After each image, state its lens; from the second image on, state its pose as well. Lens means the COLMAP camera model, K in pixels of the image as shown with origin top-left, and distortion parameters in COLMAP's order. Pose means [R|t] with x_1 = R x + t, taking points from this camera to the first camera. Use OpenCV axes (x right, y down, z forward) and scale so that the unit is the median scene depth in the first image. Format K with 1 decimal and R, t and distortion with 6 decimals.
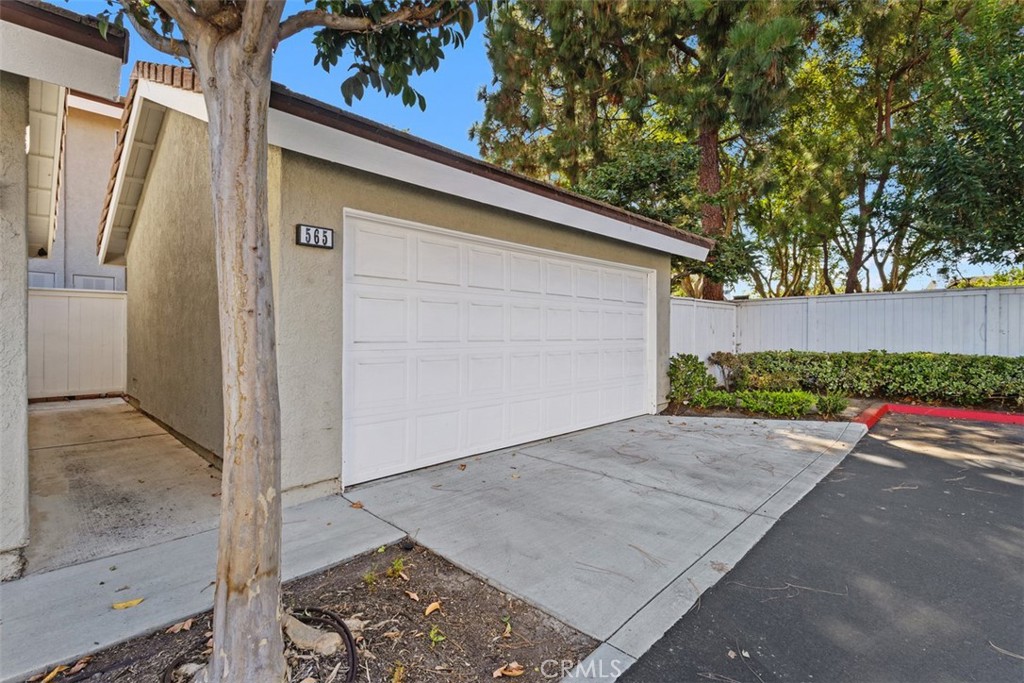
lens RADIAL K [[473.2, 0, 515.0], [0, 473.2, 337.1], [0, 0, 1]] dist [0.000915, -0.001090]
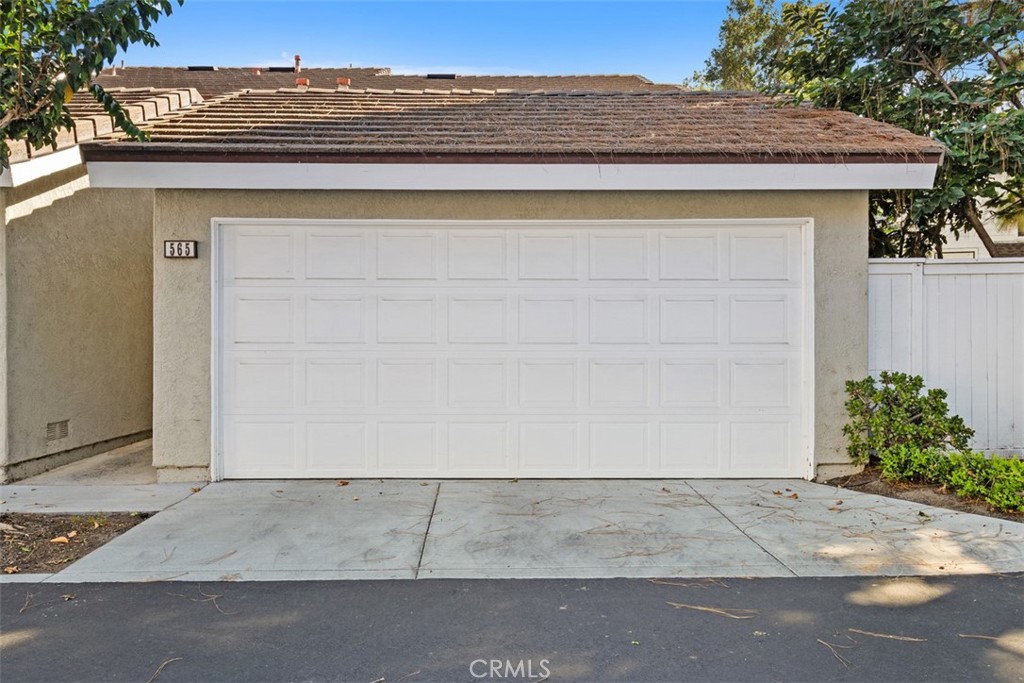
lens RADIAL K [[815.6, 0, 513.0], [0, 815.6, 340.1], [0, 0, 1]] dist [-0.016383, -0.005822]
pose [[0.711513, 0.006146, -0.702646, 1.454113], [-0.004686, 0.999981, 0.004002, -0.004787], [0.702657, 0.000445, 0.711528, 0.162070]]
